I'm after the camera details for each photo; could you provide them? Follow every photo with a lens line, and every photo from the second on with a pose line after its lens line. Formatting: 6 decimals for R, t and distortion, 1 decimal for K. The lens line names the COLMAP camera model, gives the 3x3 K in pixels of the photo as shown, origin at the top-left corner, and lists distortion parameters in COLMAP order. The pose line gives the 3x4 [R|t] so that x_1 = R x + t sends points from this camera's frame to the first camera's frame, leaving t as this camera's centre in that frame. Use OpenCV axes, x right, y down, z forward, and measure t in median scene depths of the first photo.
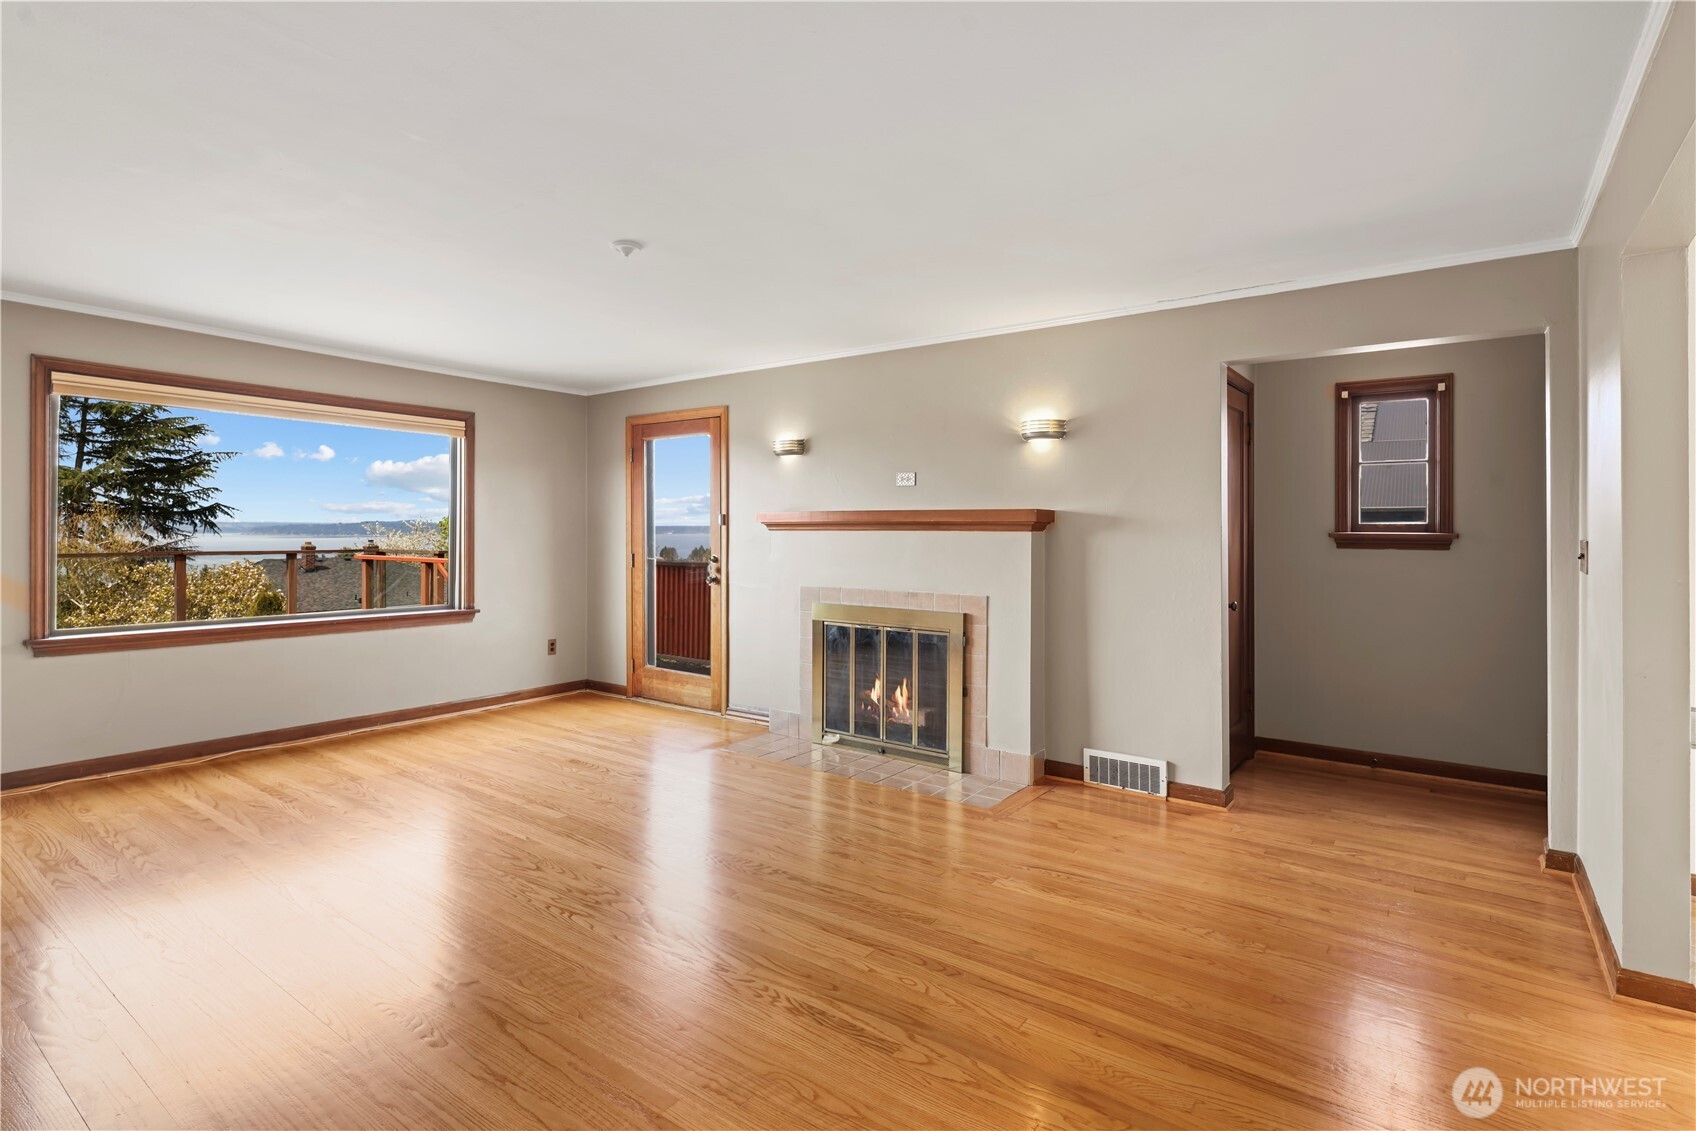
lens RADIAL K [[824.8, 0, 846.6], [0, 824.8, 551.5], [0, 0, 1]] dist [0.001366, -0.000680]
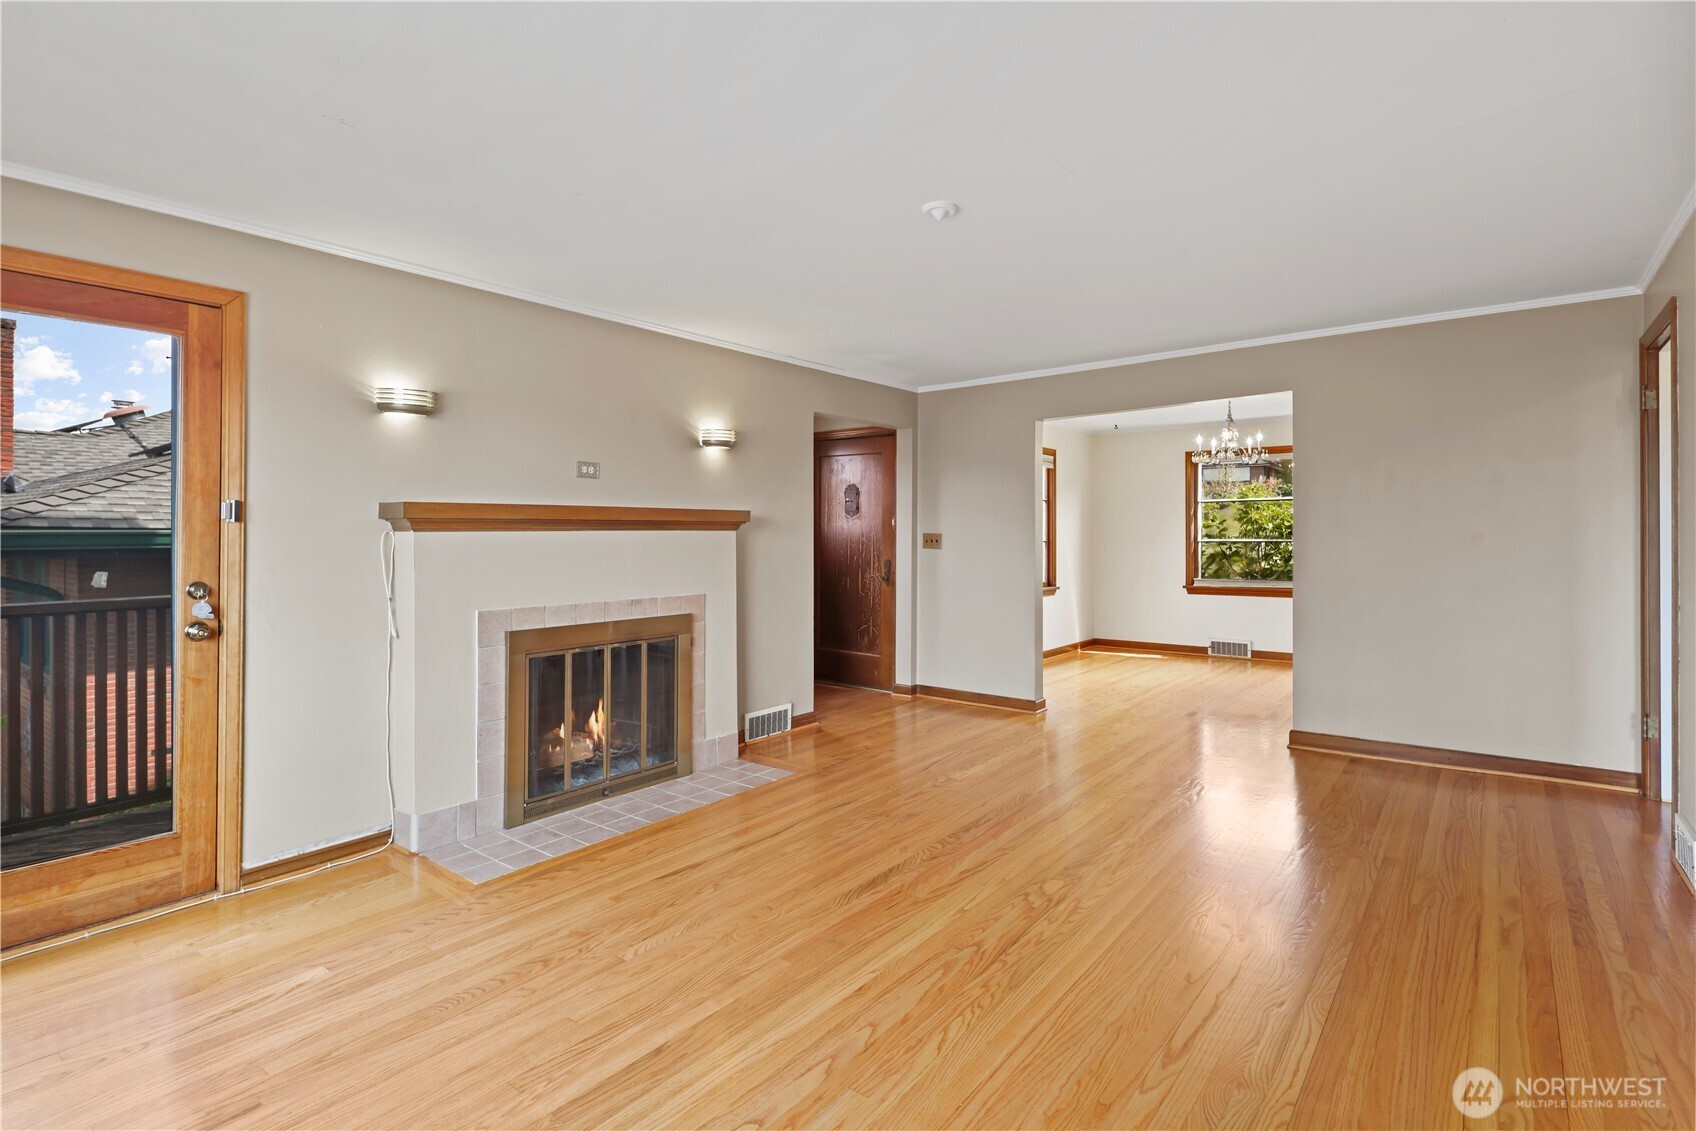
lens RADIAL K [[828.0, 0, 842.3], [0, 828.0, 520.2], [0, 0, 1]] dist [0.000637, -0.000161]
pose [[0.032191, 0.010779, 0.999424, -0.864965], [0.024629, 0.999630, -0.011574, -0.021553], [-0.999178, 0.024987, 0.031914, 0.788319]]
